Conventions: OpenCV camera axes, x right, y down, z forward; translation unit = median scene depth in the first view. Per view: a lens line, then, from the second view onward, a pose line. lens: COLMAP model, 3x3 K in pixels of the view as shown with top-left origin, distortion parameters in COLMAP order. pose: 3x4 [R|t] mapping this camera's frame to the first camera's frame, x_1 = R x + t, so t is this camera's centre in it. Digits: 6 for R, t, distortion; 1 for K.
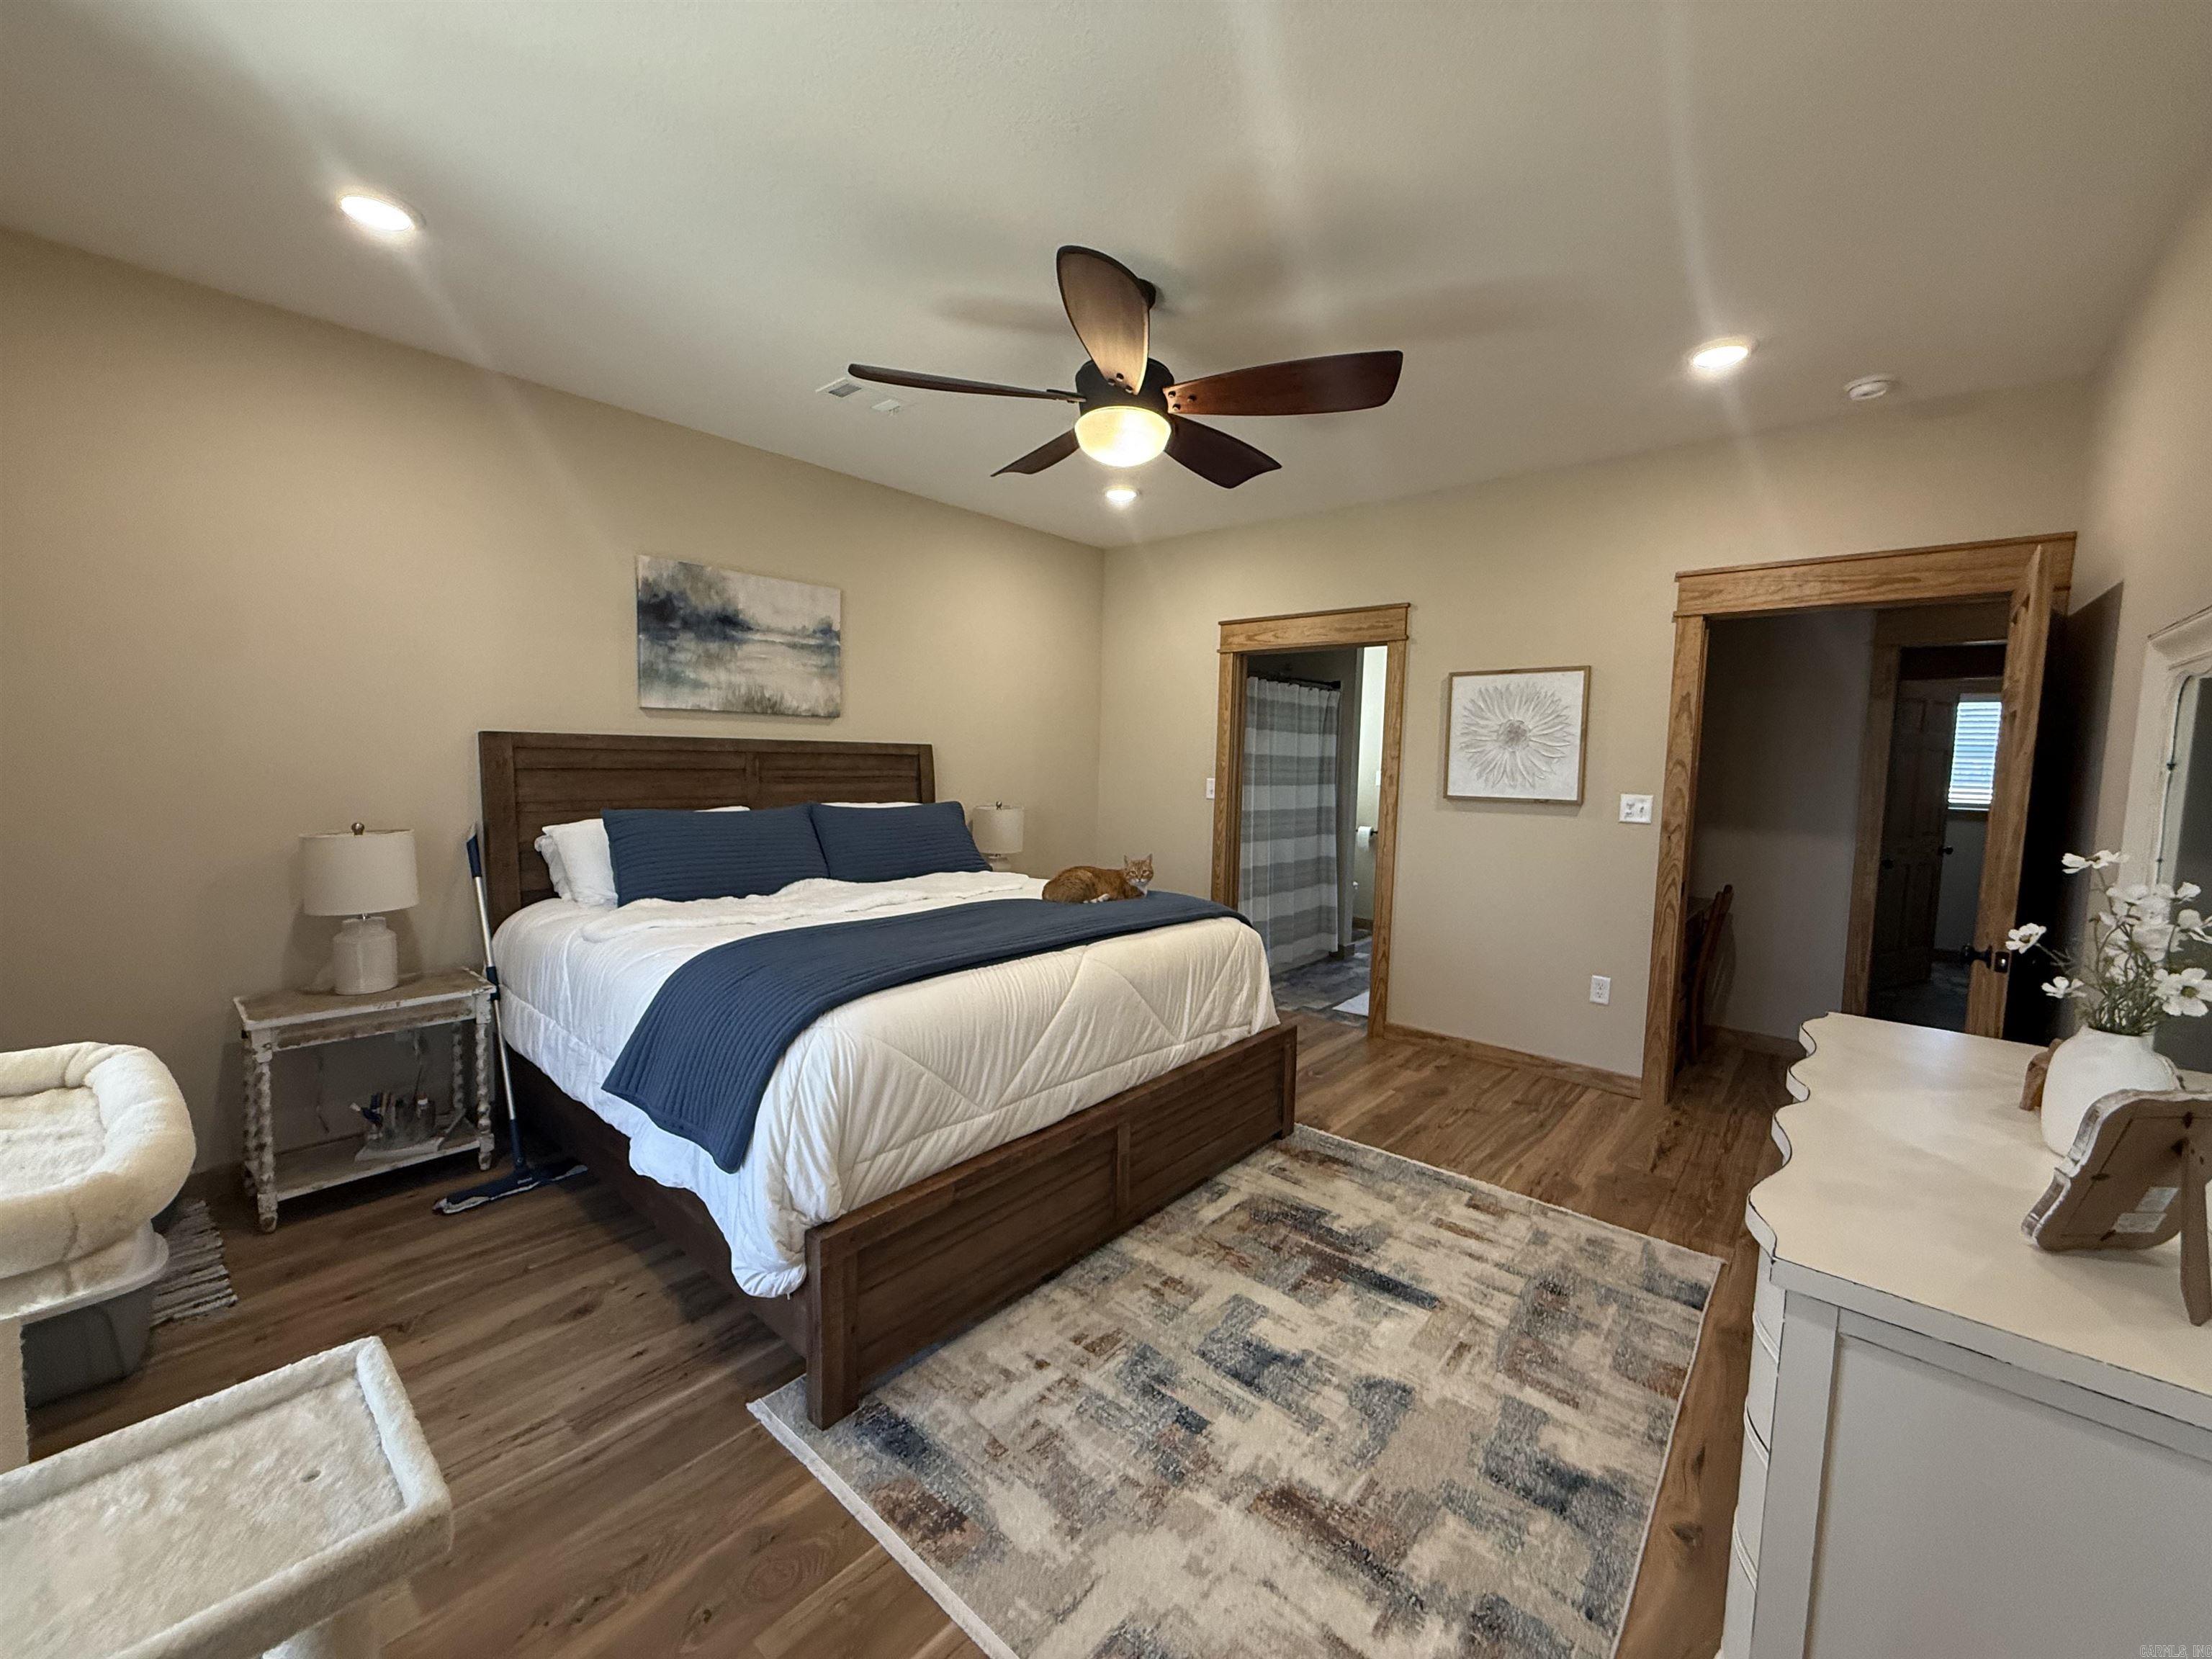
lens RADIAL K [[870.4, 0, 1108.8], [0, 870.4, 822.7], [0, 0, 1]] dist [-0.002291, 0.000365]
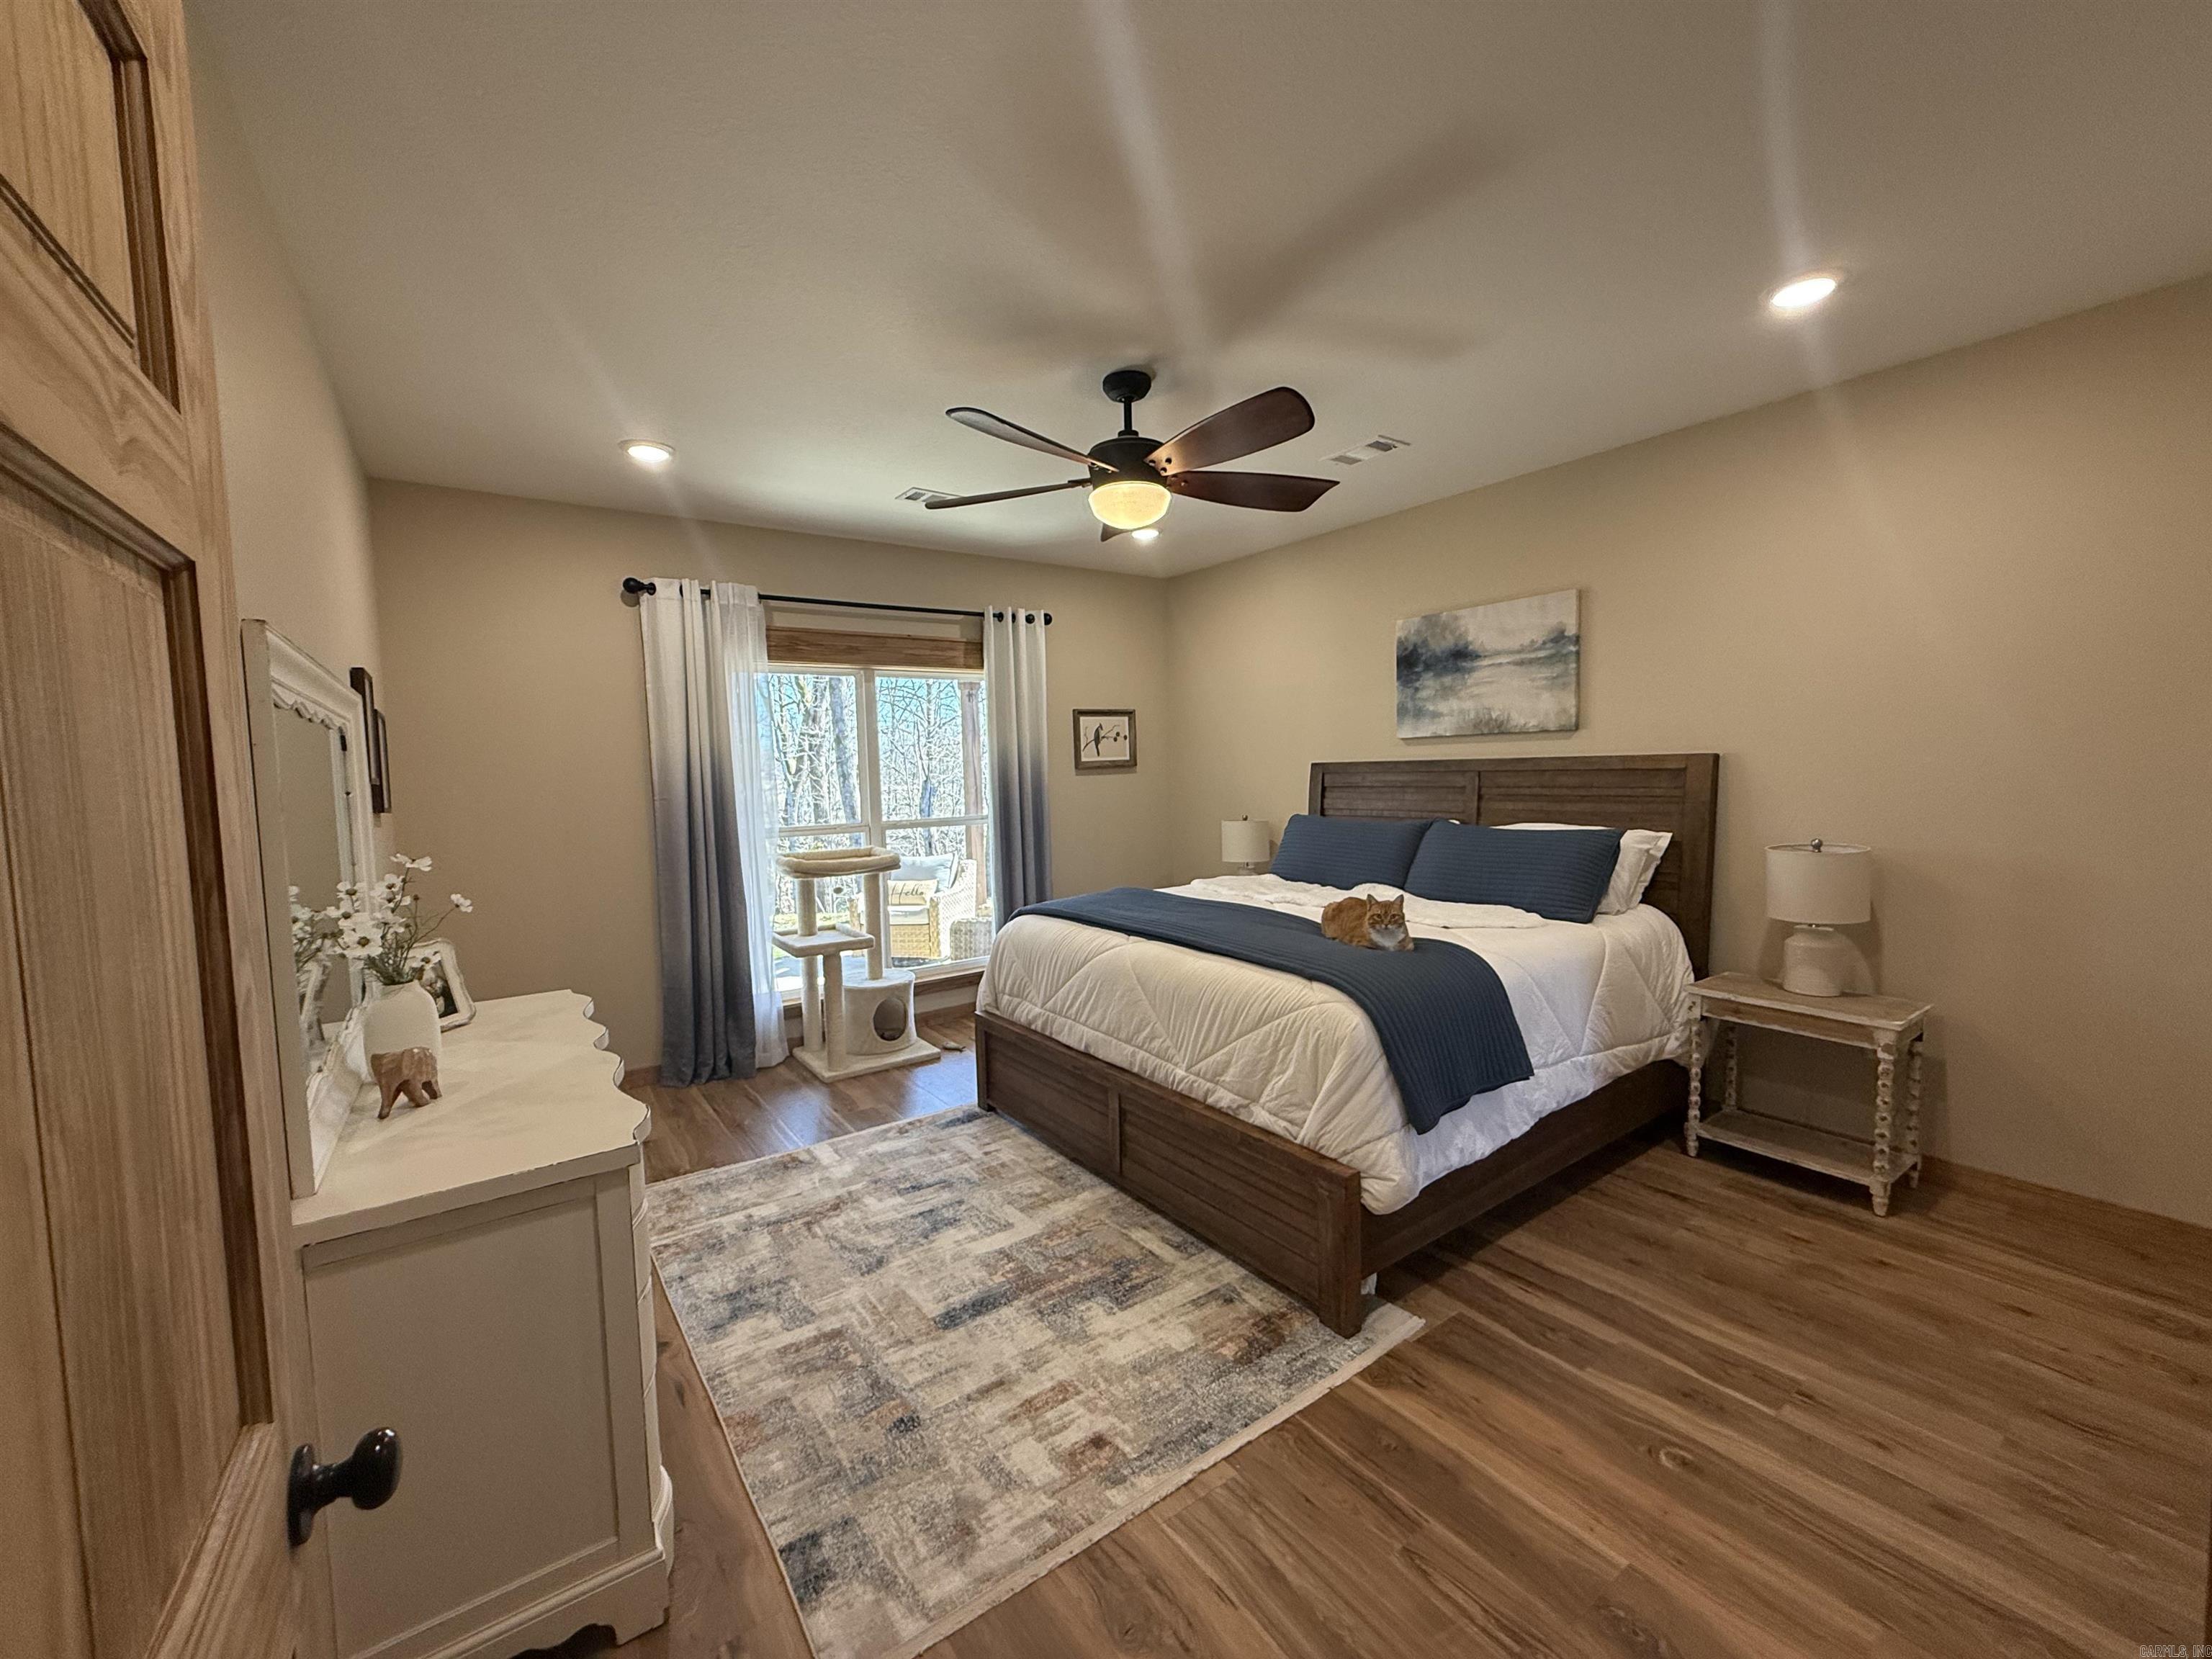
lens RADIAL K [[870.4, 0, 1104.8], [0, 870.4, 830.4], [0, 0, 1]] dist [-0.002291, 0.000365]
pose [[-0.225211, 0.052726, -0.972882, 0.993911], [-0.055438, 0.996223, 0.066824, -0.072764], [0.972732, 0.068984, -0.221437, 1.063077]]
